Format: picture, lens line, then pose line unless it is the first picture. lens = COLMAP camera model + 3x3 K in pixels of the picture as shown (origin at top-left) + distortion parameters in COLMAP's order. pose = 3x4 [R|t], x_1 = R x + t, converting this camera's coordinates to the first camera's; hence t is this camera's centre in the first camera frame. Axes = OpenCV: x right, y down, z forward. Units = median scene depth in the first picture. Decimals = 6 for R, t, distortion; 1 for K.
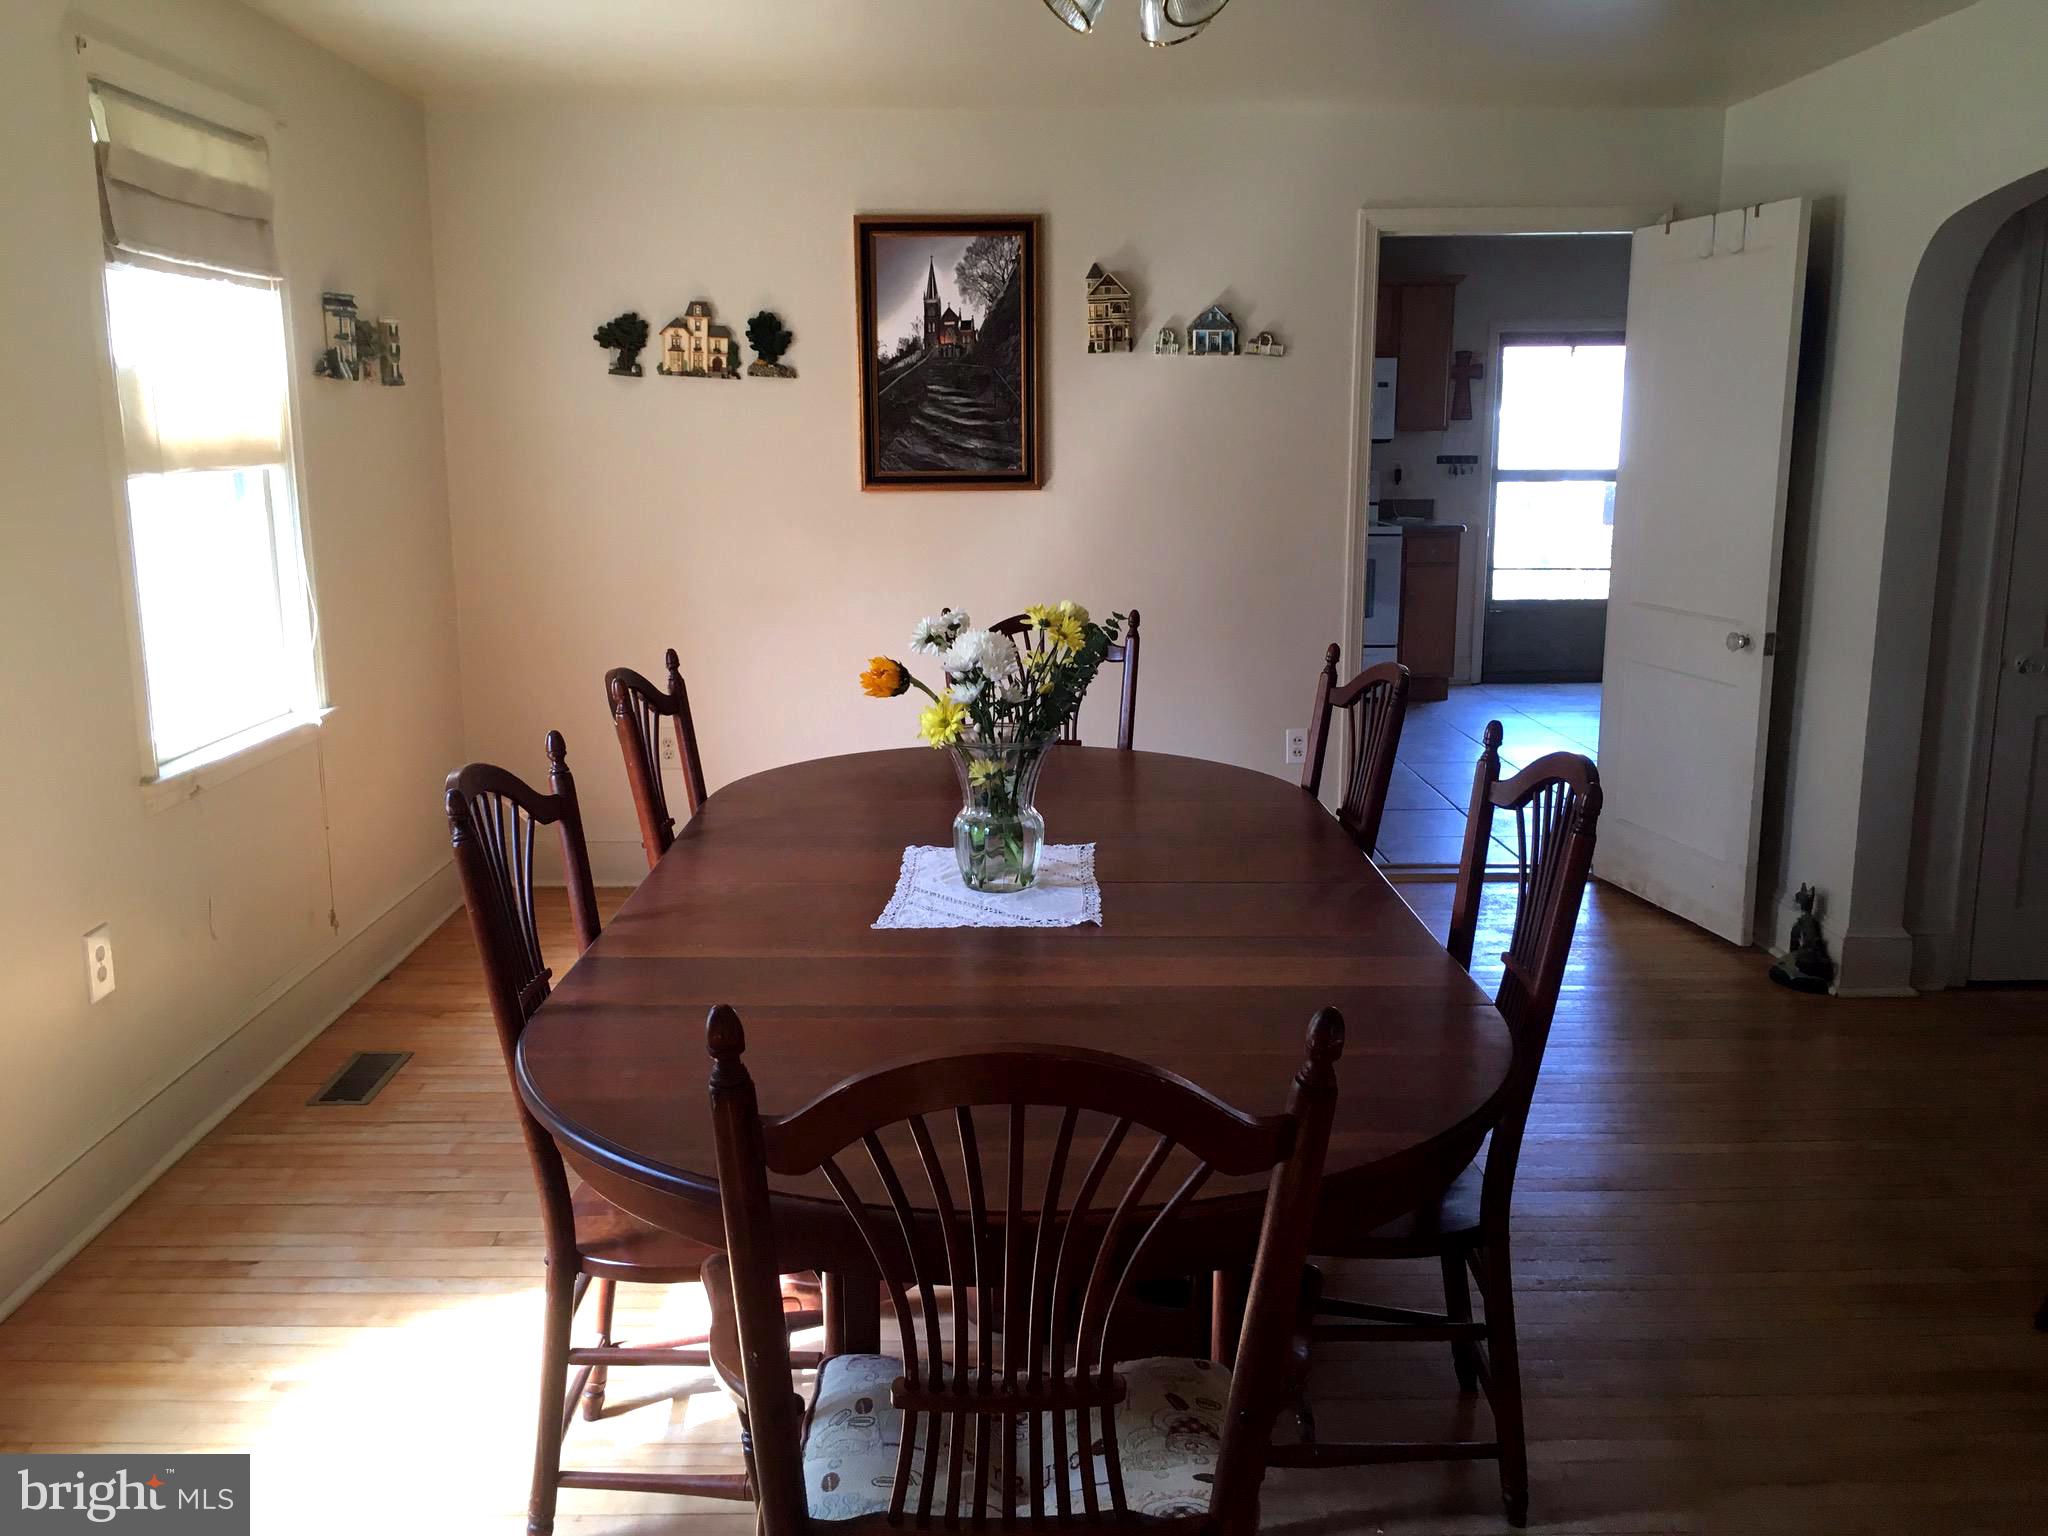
lens RADIAL K [[1733.5, 0, 1024.0], [0, 1733.5, 768.0], [0, 0, 1]] dist [0.096939, -0.149777]
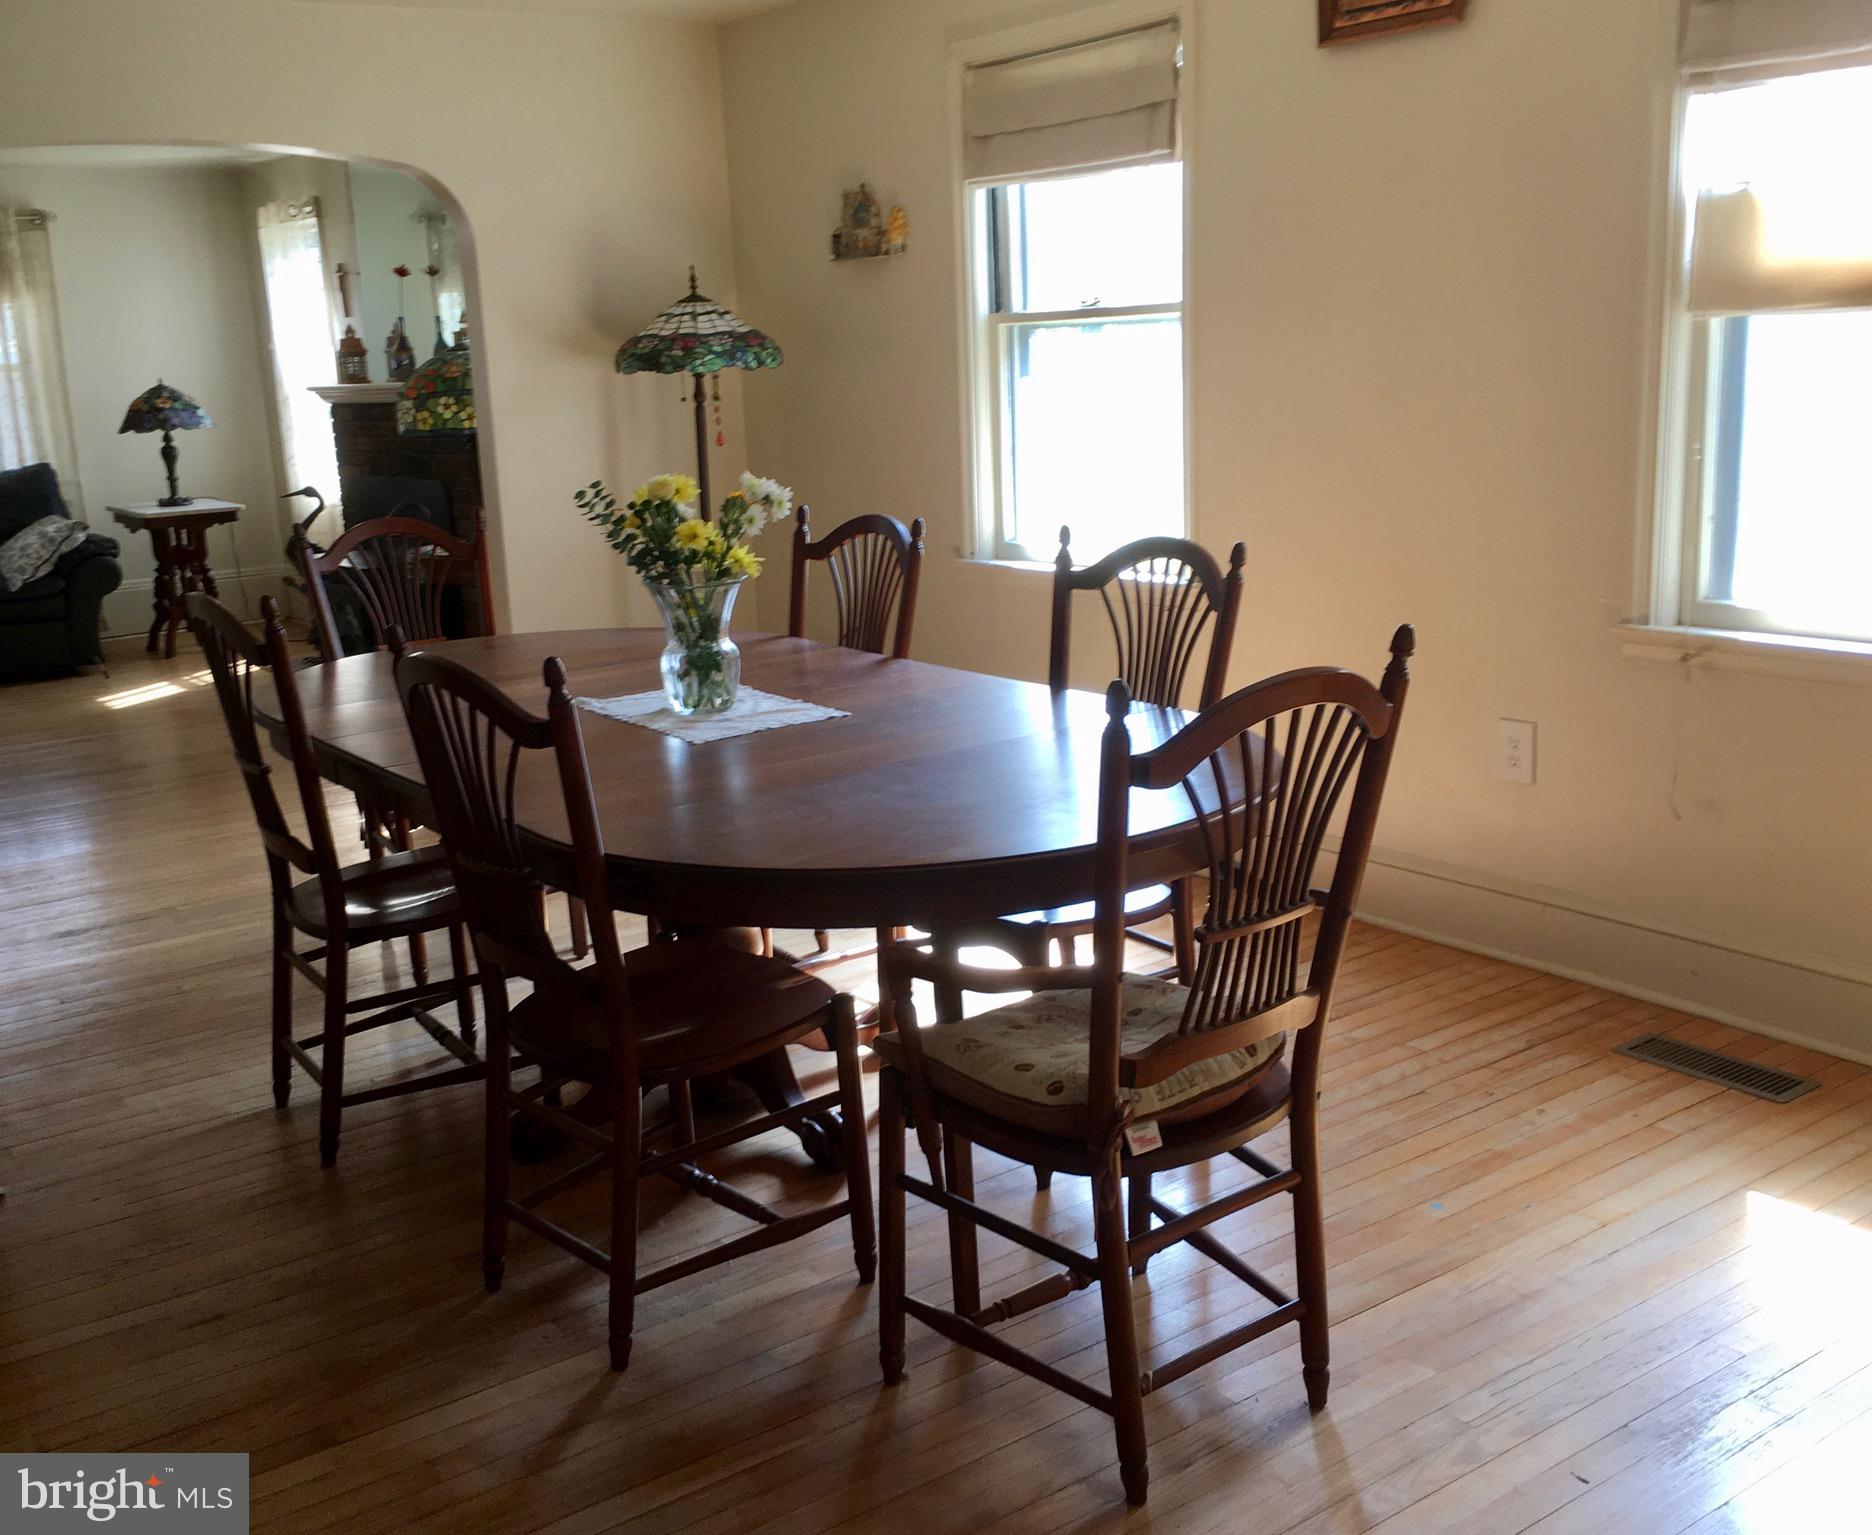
lens RADIAL K [[1871.3, 0, 936.0], [0, 1871.3, 767.5], [0, 0, 1]] dist [0.001685, 0.002340]
pose [[-0.810353, 0.156373, -0.564690, 0.415378], [-0.074379, 0.928483, 0.363851, -0.261888], [0.581202, 0.336849, -0.740768, 1.516020]]
